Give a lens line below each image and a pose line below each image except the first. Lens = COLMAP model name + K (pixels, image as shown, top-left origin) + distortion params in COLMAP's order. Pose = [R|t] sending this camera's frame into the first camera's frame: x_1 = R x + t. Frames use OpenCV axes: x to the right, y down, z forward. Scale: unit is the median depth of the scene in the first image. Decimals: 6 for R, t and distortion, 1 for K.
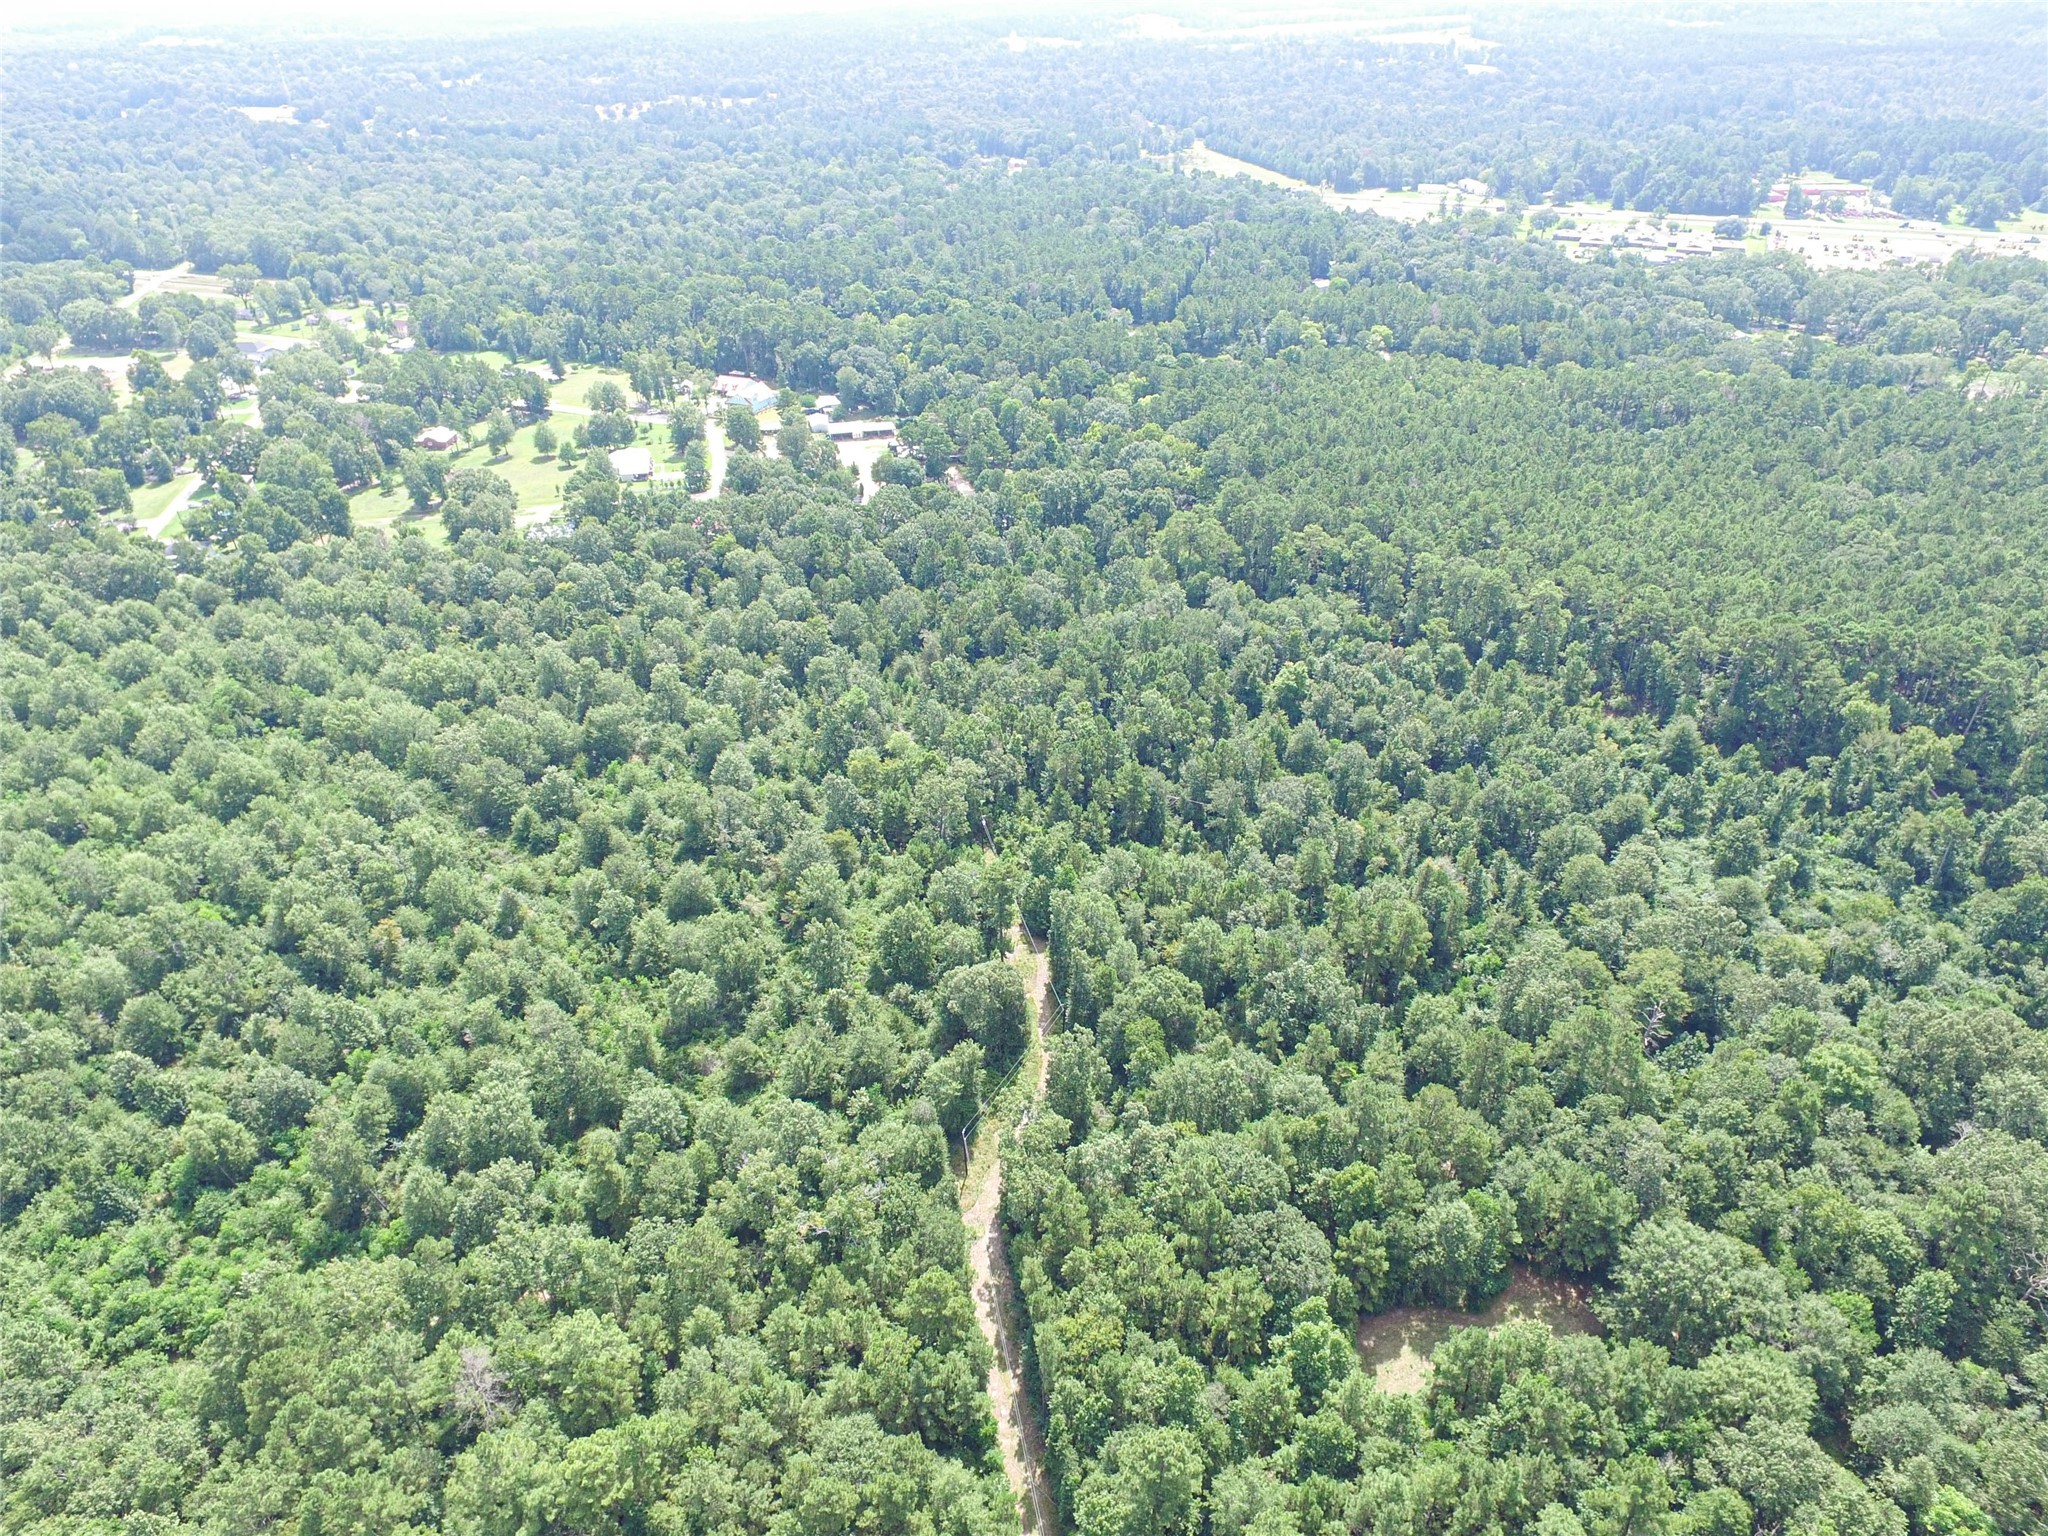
lens RADIAL K [[1243.6, 0, 1026.4], [0, 1243.6, 770.0], [0, 0, 1]] dist [-0.006000, 0.008414]
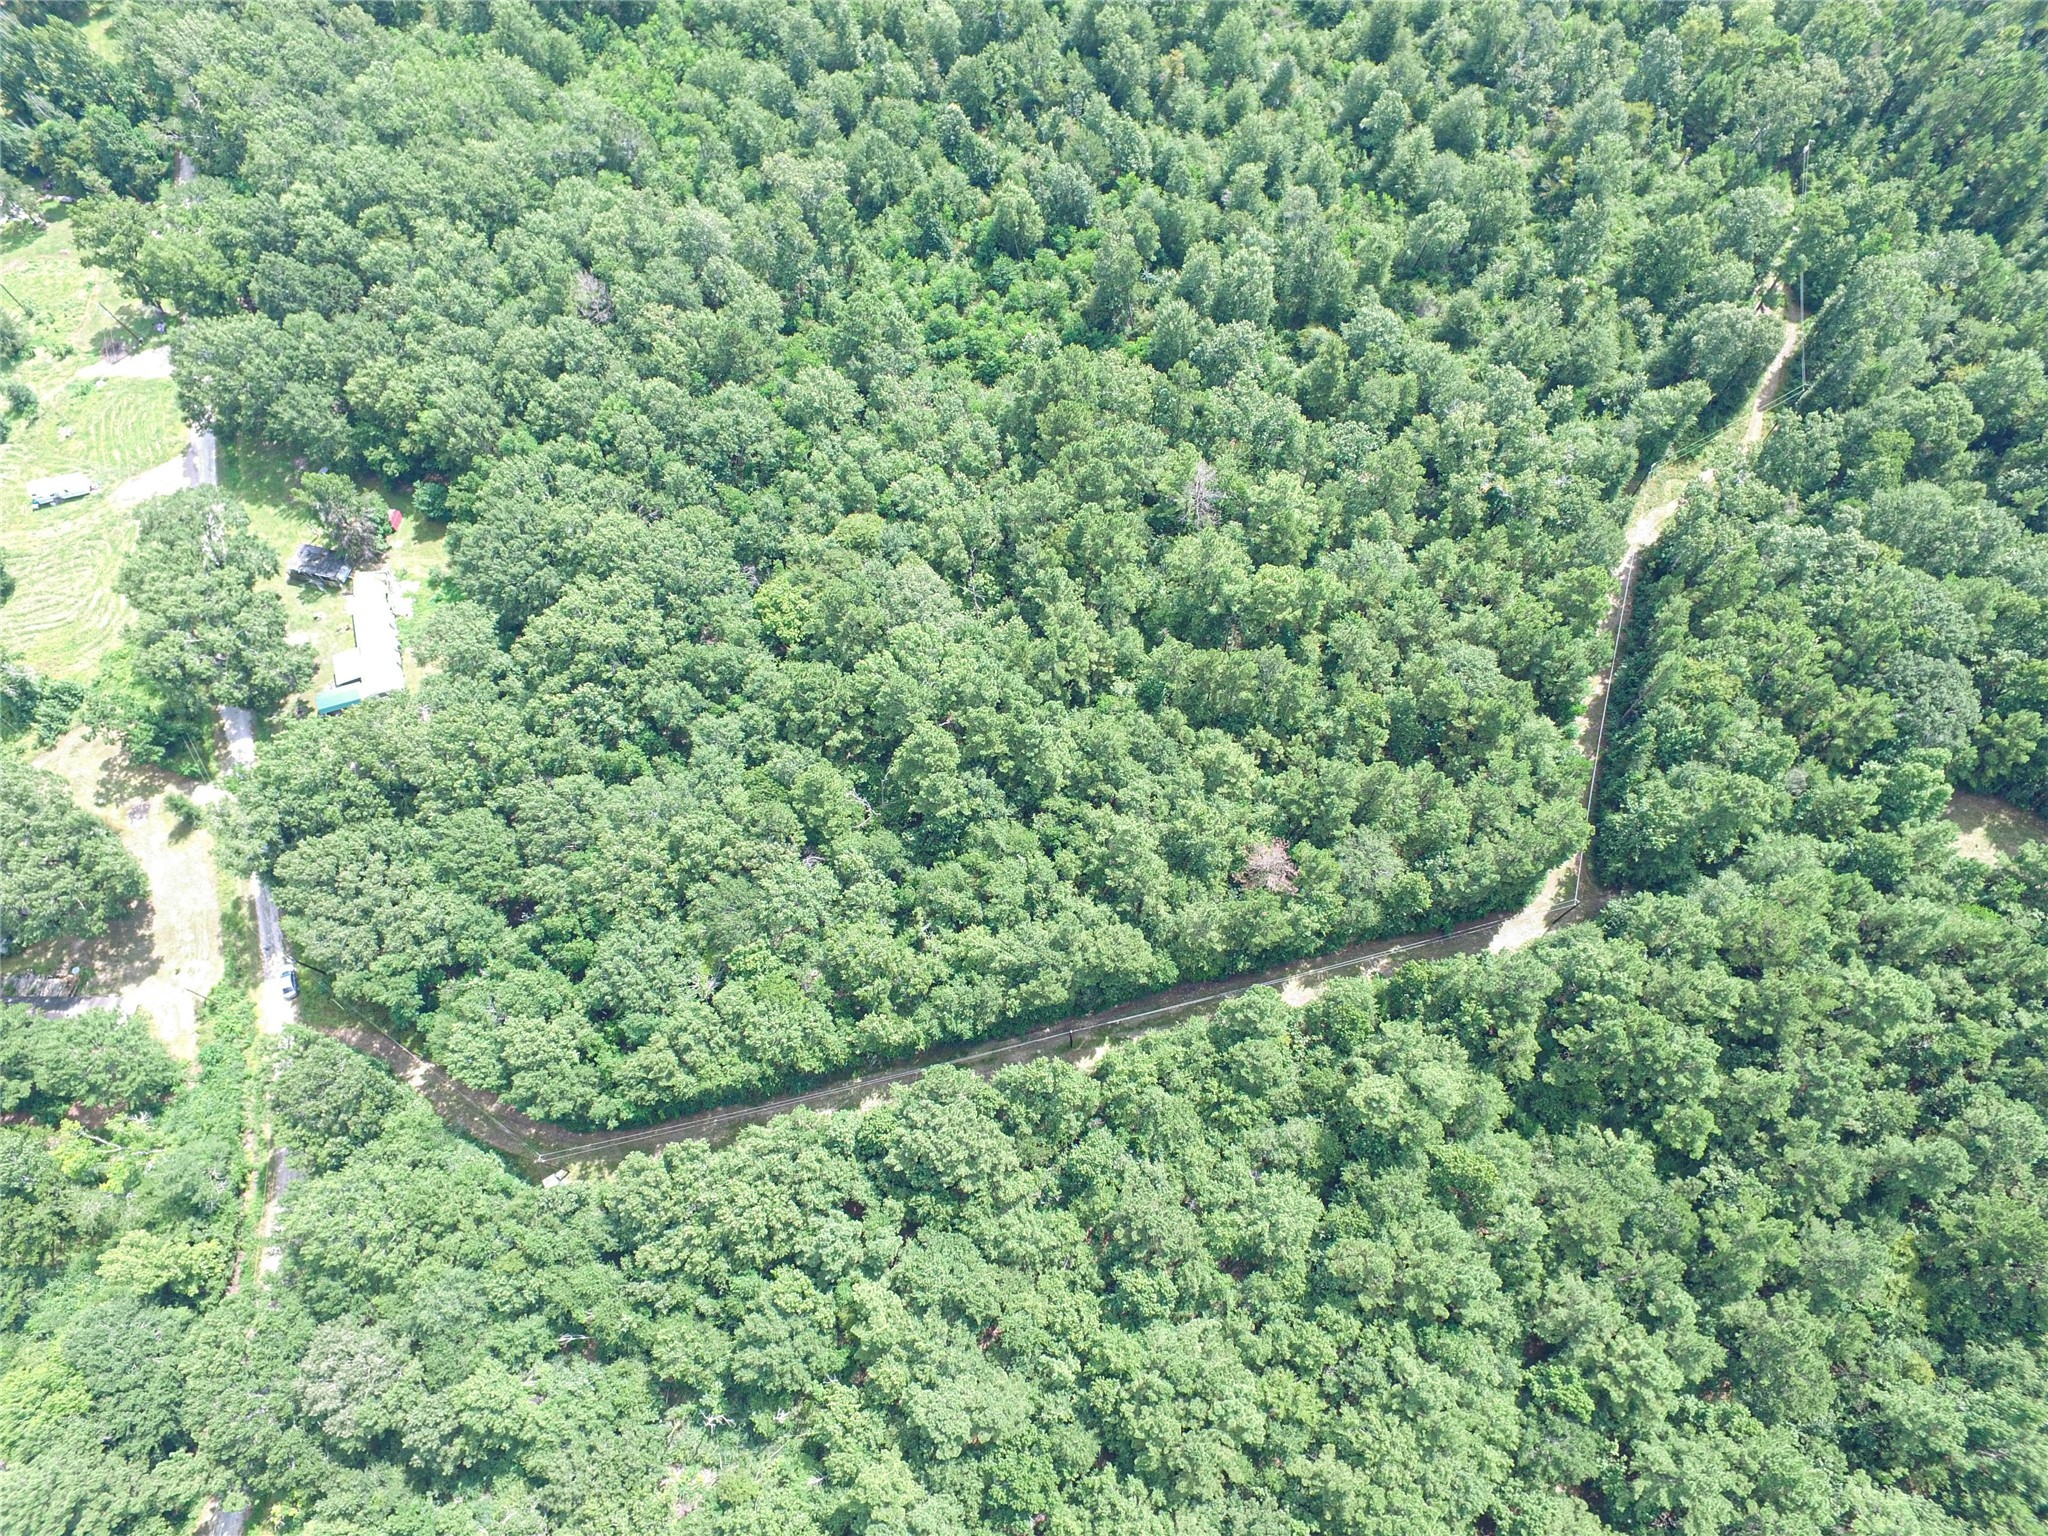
lens RADIAL K [[1181.1, 0, 1022.9], [0, 1181.1, 762.1], [0, 0, 1]] dist [-0.011519, 0.012116]
pose [[0.858844, 0.458232, -0.228933, -0.118408], [-0.262973, 0.777964, 0.570628, 0.049549], [0.439582, -0.429877, 0.788653, -0.061053]]
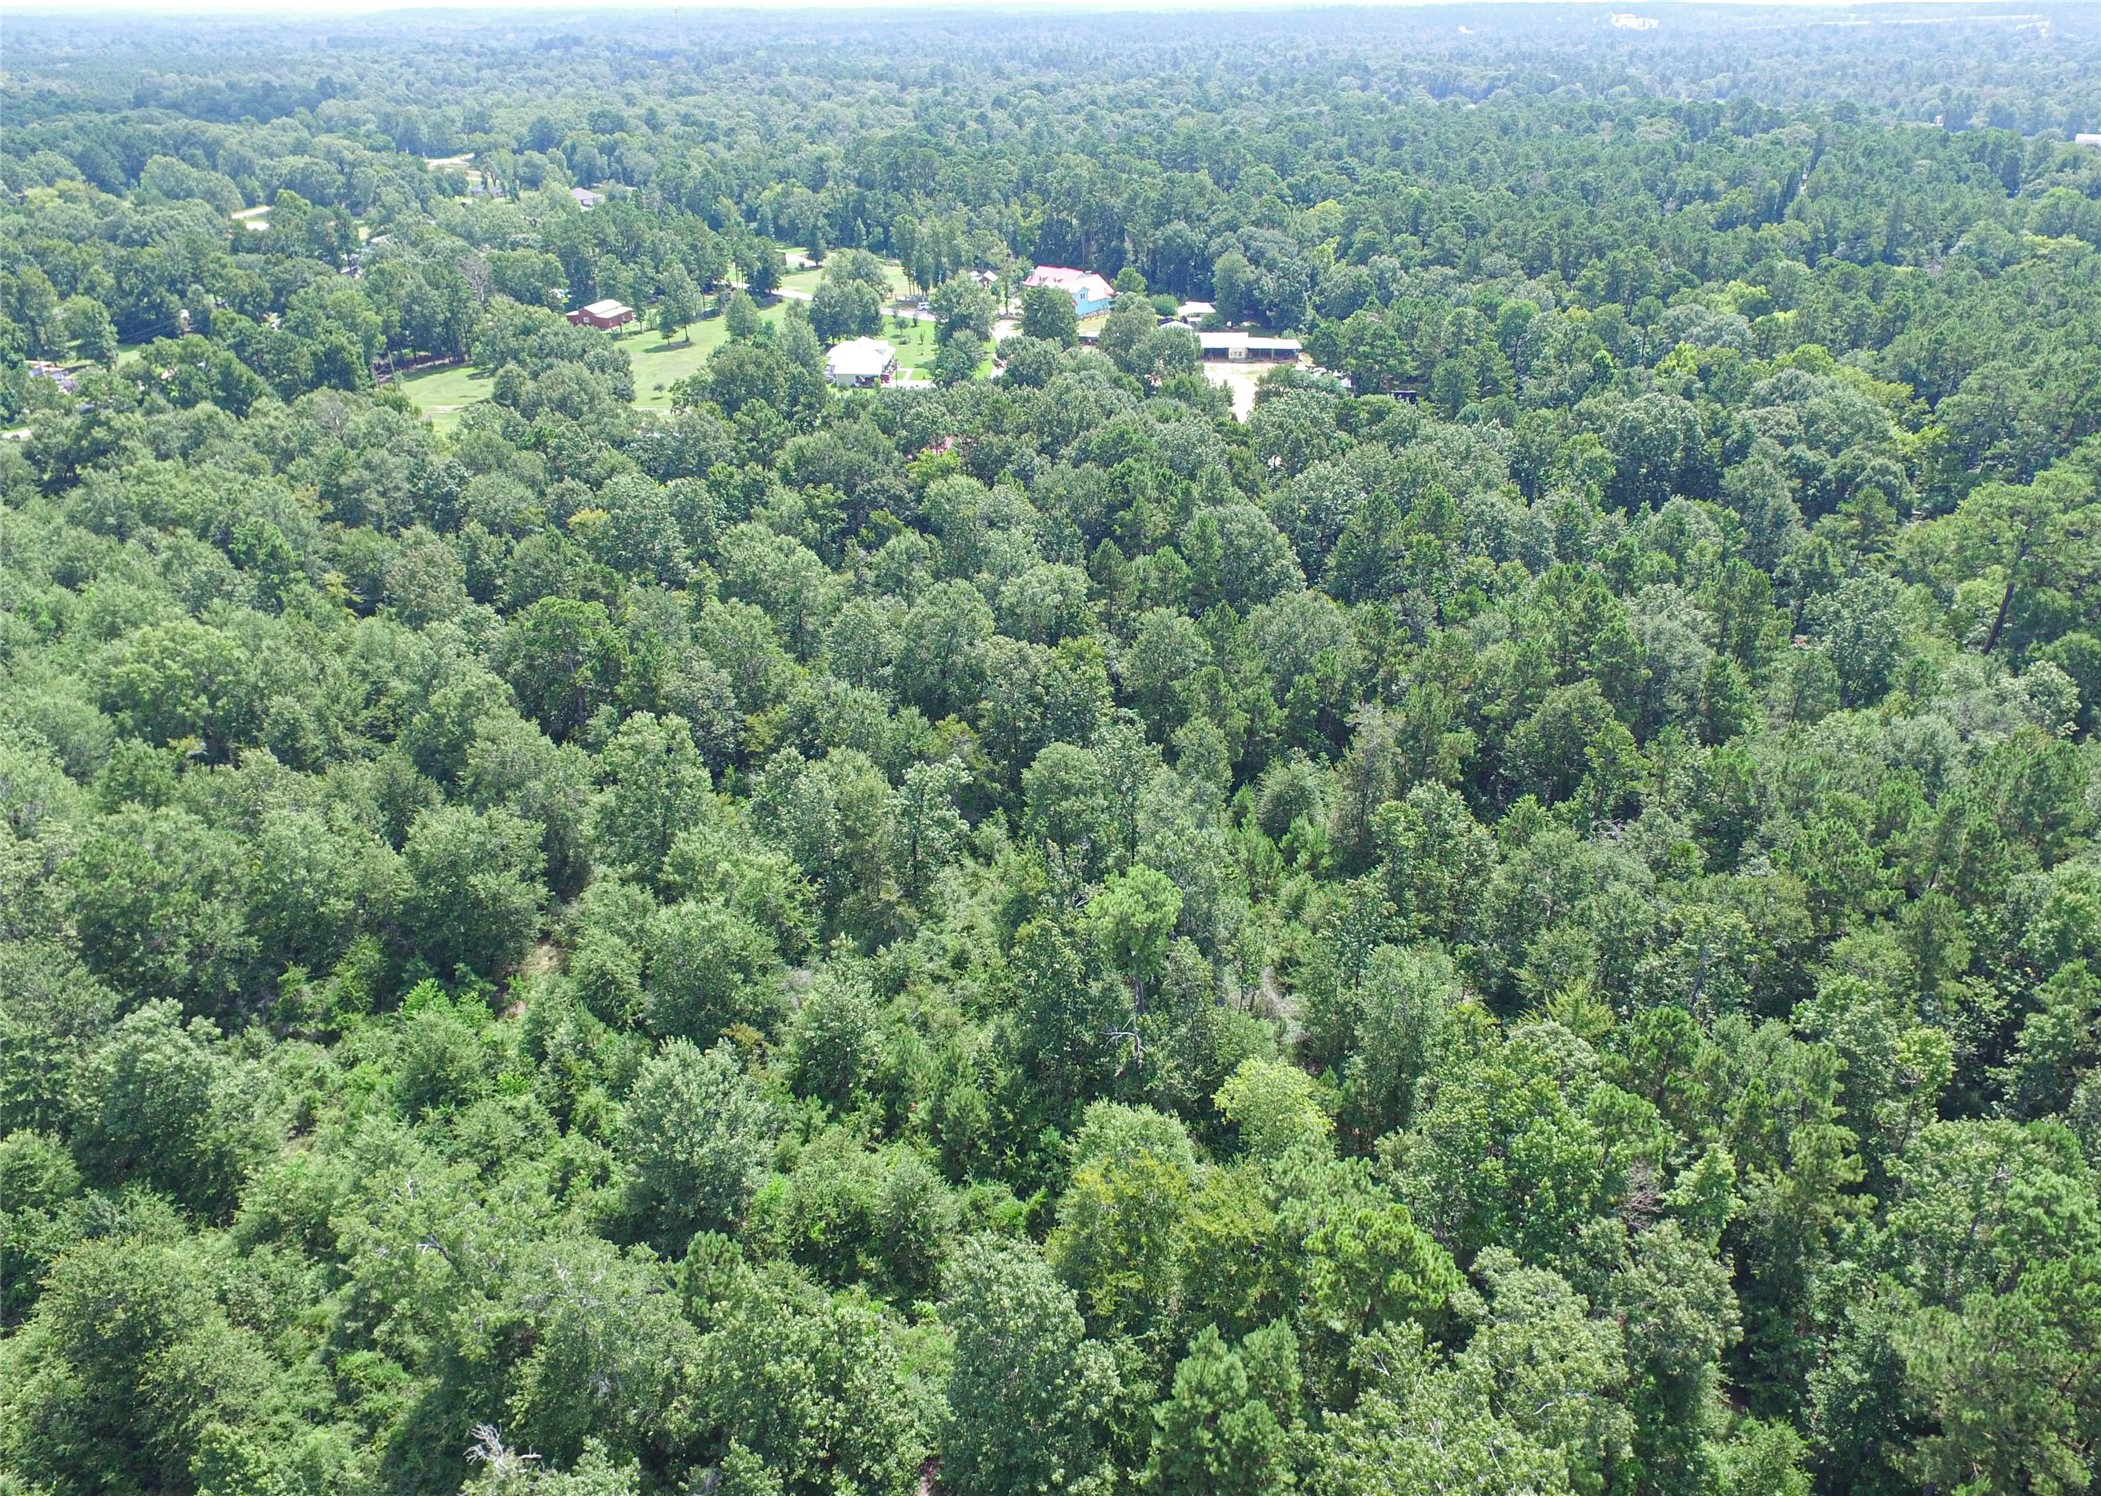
lens RADIAL K [[1306.1, 0, 1086.1], [0, 1306.1, 675.4], [0, 0, 1]] dist [-0.006217, 0.005117]
pose [[0.968530, 0.114518, -0.220986, -0.092010], [-0.138015, 0.985965, -0.093944, -0.088263], [0.207126, 0.121487, 0.970742, 0.730652]]
